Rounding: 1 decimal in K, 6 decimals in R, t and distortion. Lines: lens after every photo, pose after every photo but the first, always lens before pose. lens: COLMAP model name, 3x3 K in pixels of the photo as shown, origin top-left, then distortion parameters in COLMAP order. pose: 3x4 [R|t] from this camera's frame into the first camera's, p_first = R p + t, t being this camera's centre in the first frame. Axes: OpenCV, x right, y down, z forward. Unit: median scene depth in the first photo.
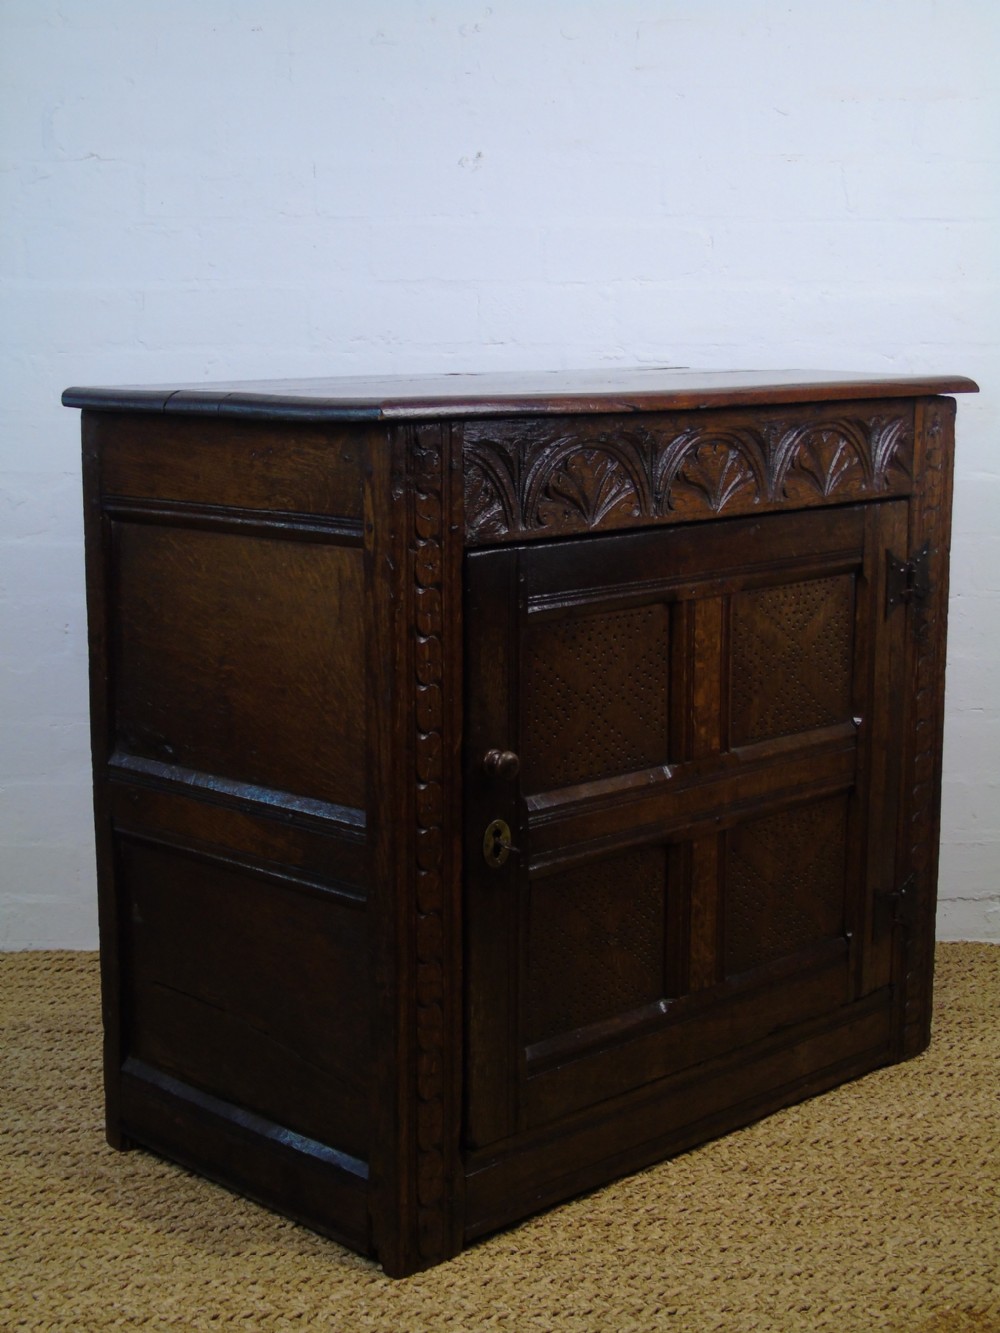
lens RADIAL K [[2152.1, 0, 500.0], [0, 2152.1, 666.5], [0, 0, 1]] dist [-0.055143, 0.159434]
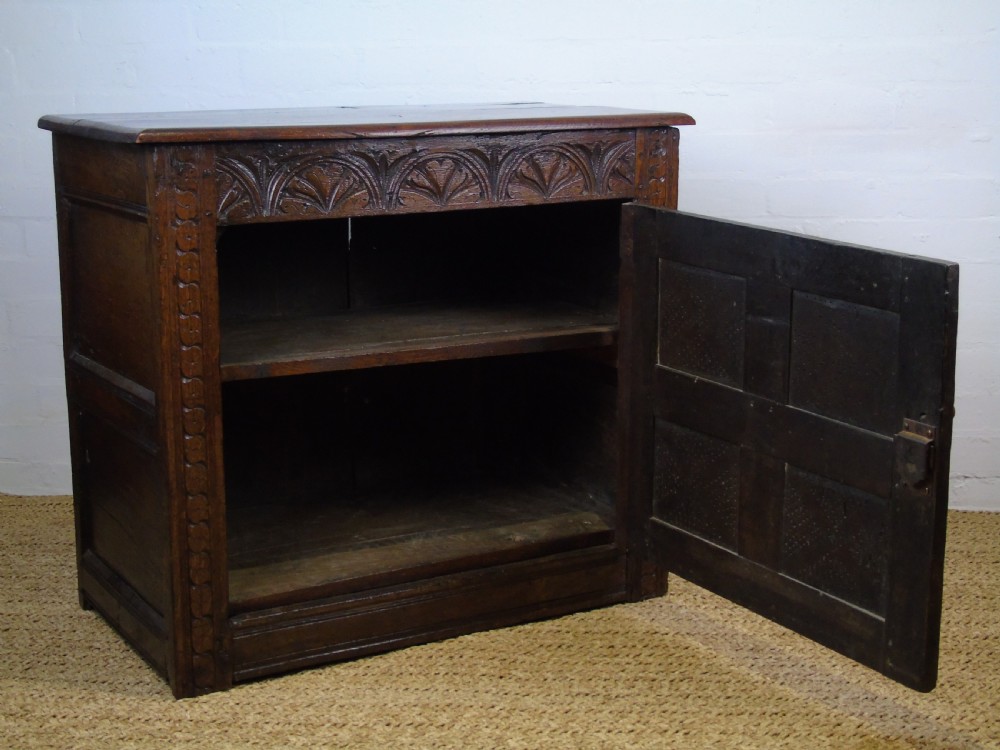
lens RADIAL K [[1614.5, 0, 500.0], [0, 1614.5, 375.0], [0, 0, 1]] dist [-0.055143, 0.159434]
pose [[0.969838, 0.050073, -0.238550, 0.394895], [-0.042266, 0.998394, 0.037733, -0.001374], [0.240057, -0.026513, 0.970397, -0.058208]]
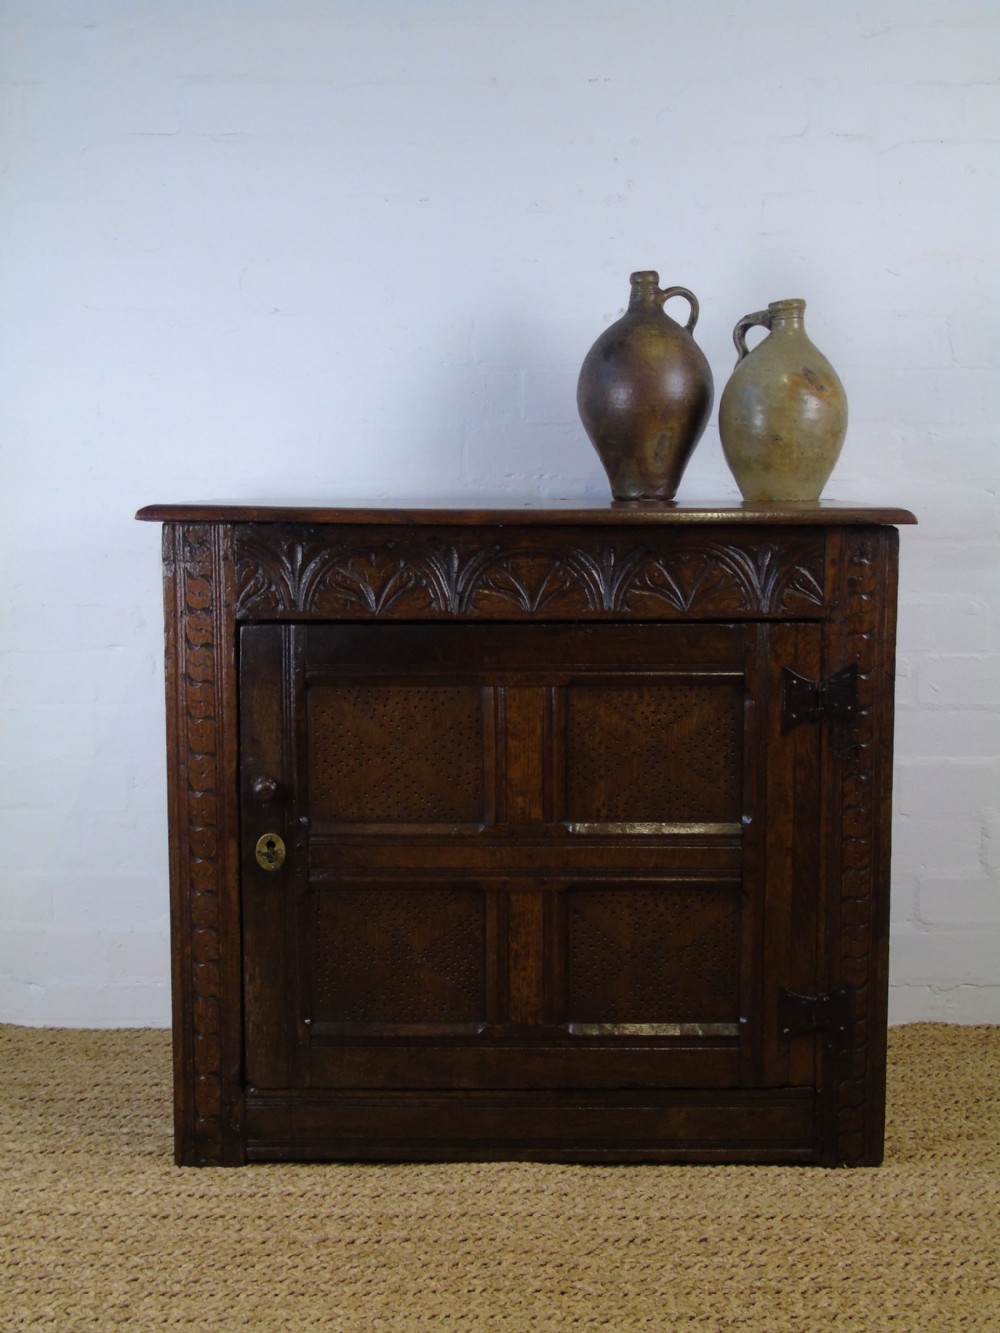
lens RADIAL K [[1857.2, 0, 500.0], [0, 1857.2, 666.5], [0, 0, 1]] dist [-0.014268, 0.009241]
pose [[0.705506, 0.076791, -0.704531, 0.783482], [-0.121927, 0.992441, -0.013923, -0.026587], [0.698137, 0.095724, 0.709536, 0.262201]]
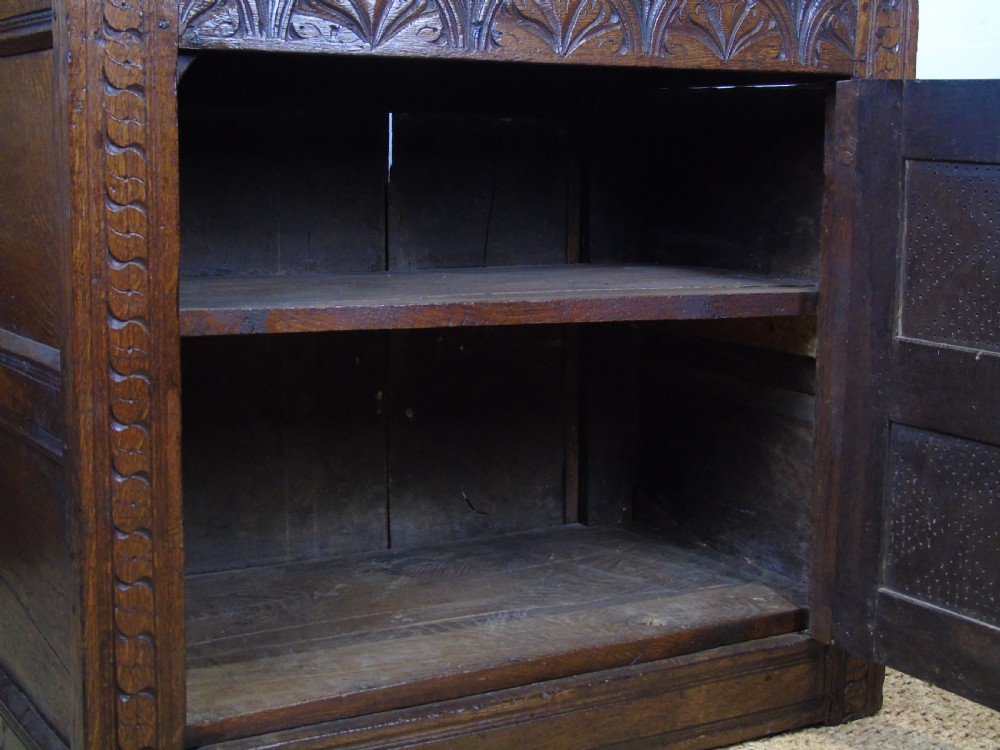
lens RADIAL K [[1614.5, 0, 500.0], [0, 1614.5, 375.0], [0, 0, 1]] dist [-0.055143, 0.159434]
pose [[0.970454, 0.045687, -0.236920, 0.229486], [-0.053007, 0.998291, -0.024614, 0.072173], [0.235390, 0.036445, 0.971217, 0.355185]]
